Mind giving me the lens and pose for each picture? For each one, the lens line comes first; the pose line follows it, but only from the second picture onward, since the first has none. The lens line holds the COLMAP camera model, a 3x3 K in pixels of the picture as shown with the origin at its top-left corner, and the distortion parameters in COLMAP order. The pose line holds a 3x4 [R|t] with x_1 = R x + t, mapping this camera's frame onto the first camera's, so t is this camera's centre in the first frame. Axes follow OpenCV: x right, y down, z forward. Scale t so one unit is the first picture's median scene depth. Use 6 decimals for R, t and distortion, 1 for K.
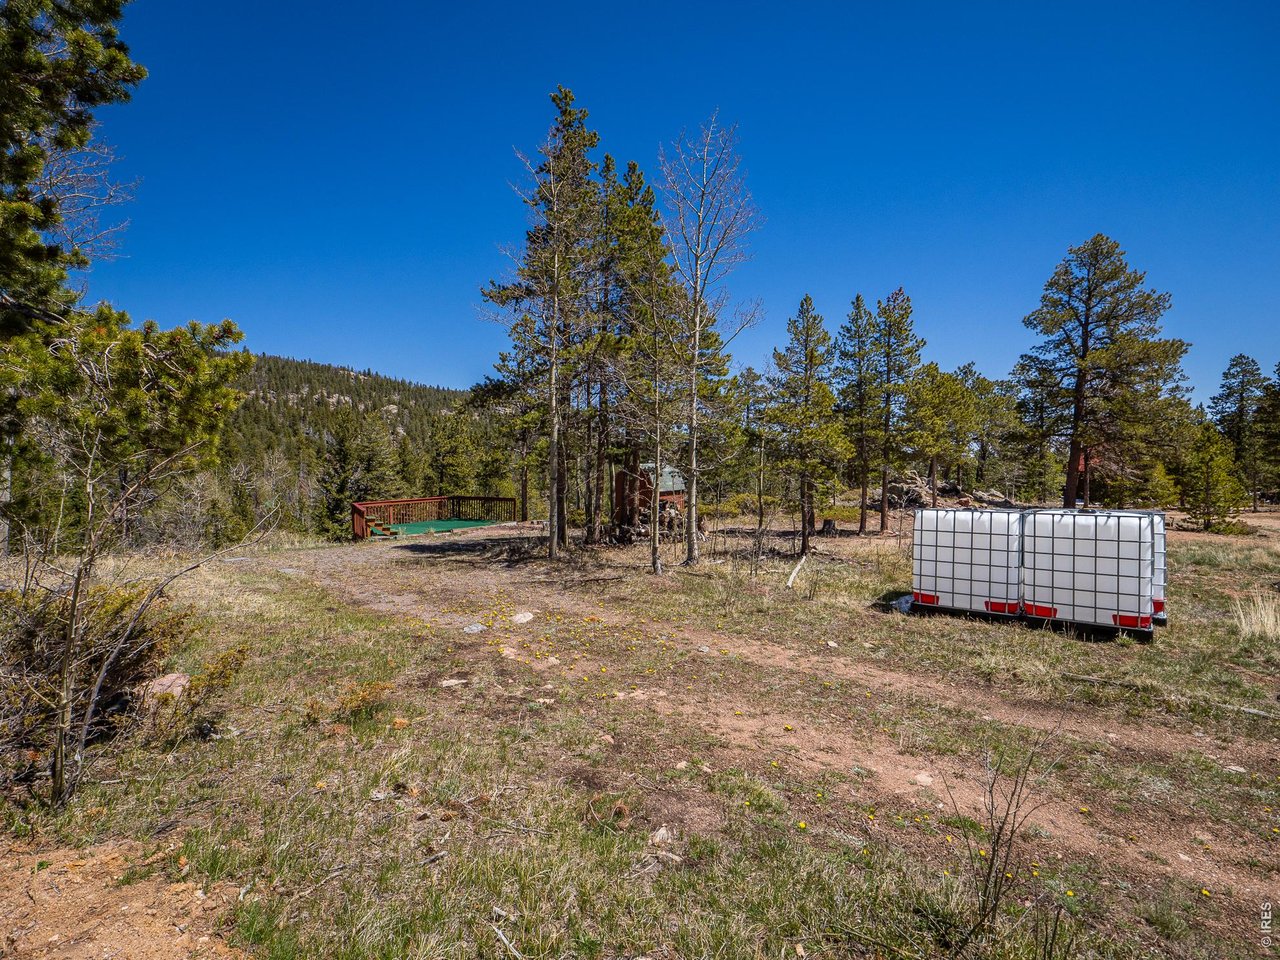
lens RADIAL K [[611.1, 0, 636.5], [0, 611.1, 477.0], [0, 0, 1]] dist [-0.015642, 0.002395]
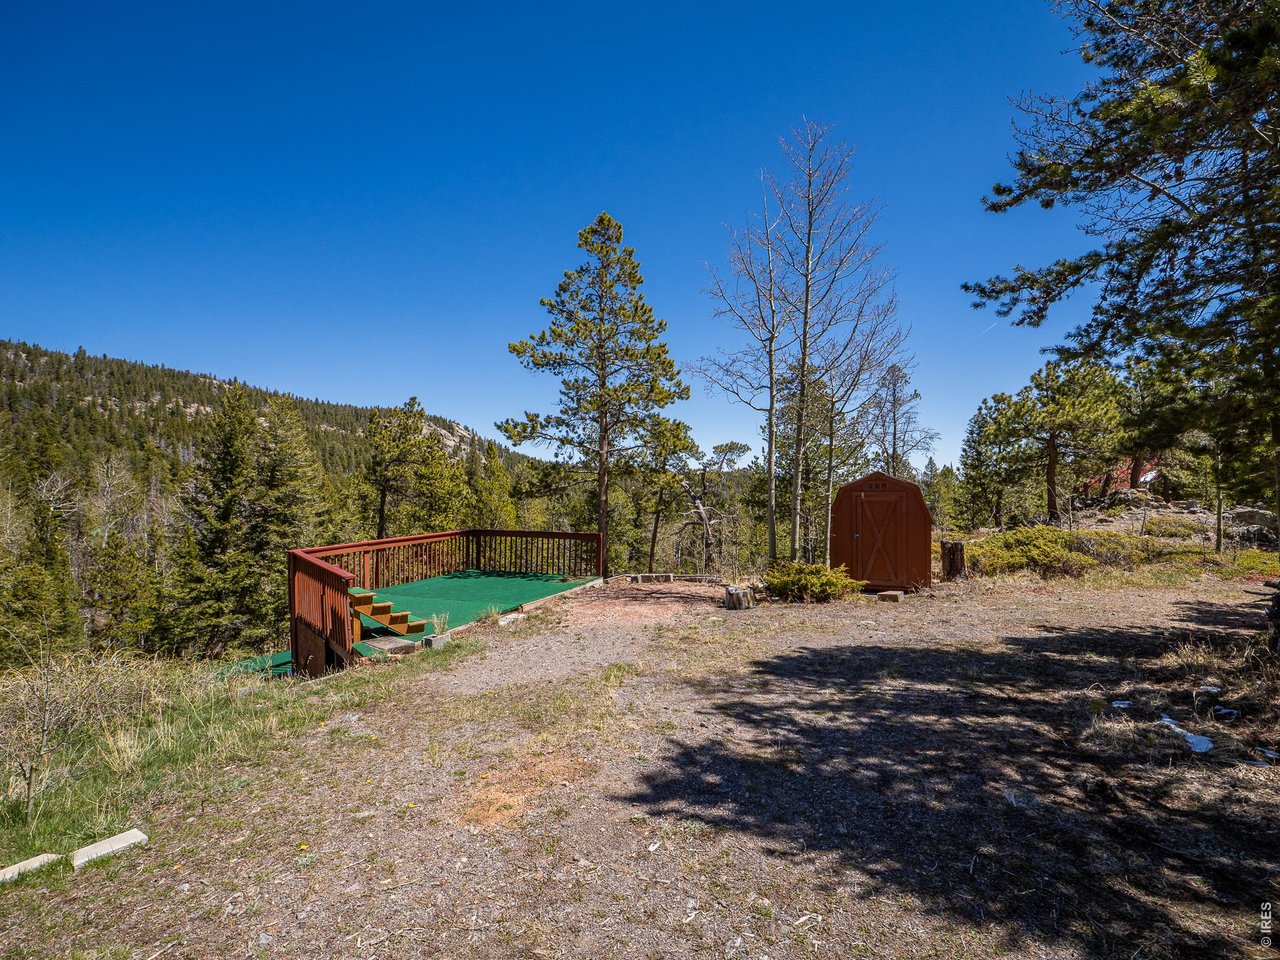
lens RADIAL K [[611.1, 0, 633.7], [0, 611.1, 475.3], [0, 0, 1]] dist [-0.015642, 0.002395]
pose [[0.985114, 0.010324, 0.171594, -0.093735], [-0.003646, 0.999225, -0.039192, 0.001225], [-0.171865, 0.037984, 0.984388, 0.162592]]
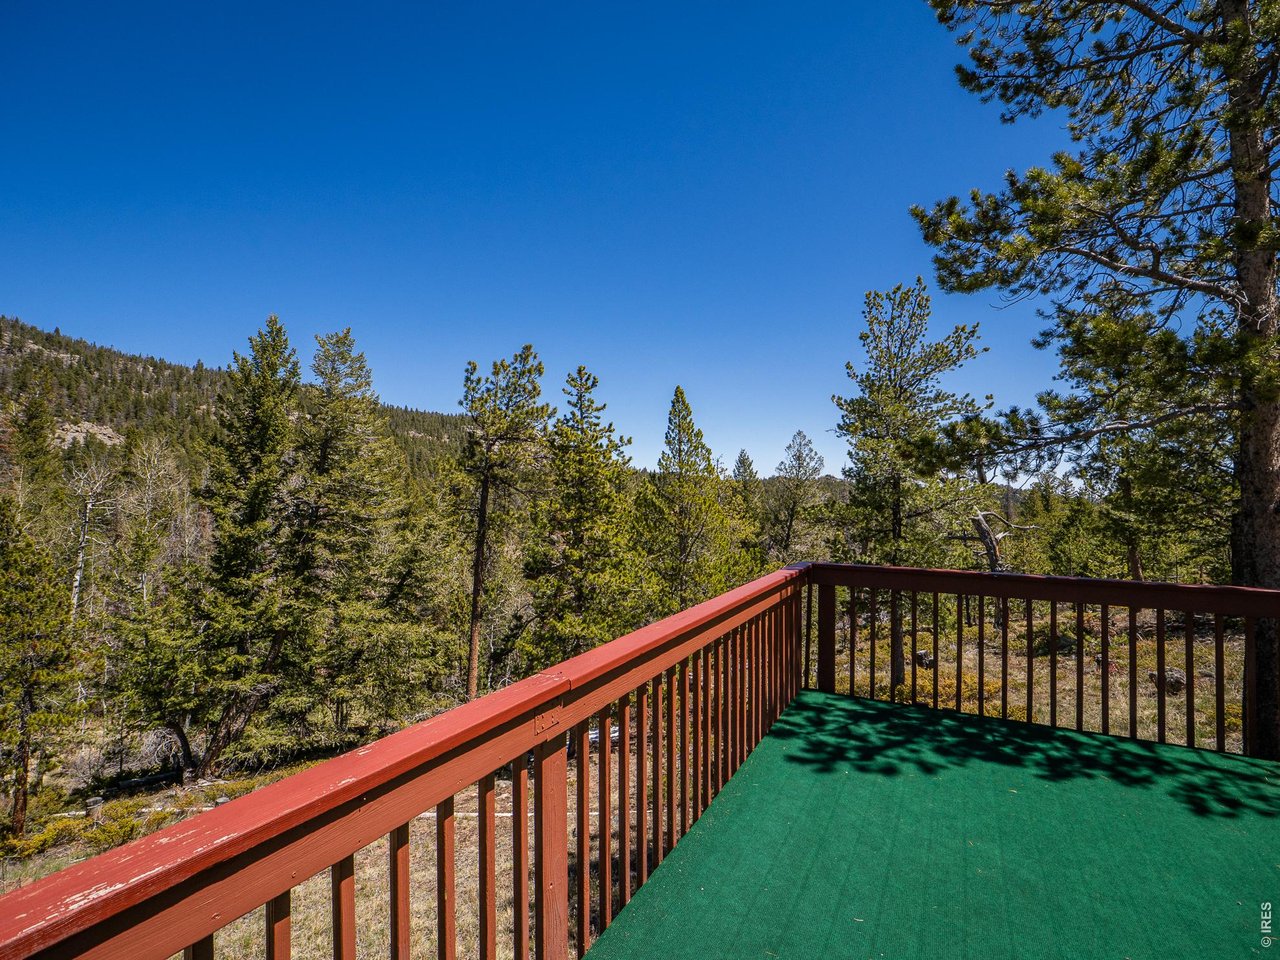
lens RADIAL K [[611.1, 0, 631.3], [0, 611.1, 477.3], [0, 0, 1]] dist [-0.015642, 0.002395]
pose [[0.998813, 0.015514, 0.046171, -0.135283], [-0.013398, 0.998861, -0.045793, 0.005732], [-0.046829, 0.045120, 0.997883, 0.314605]]
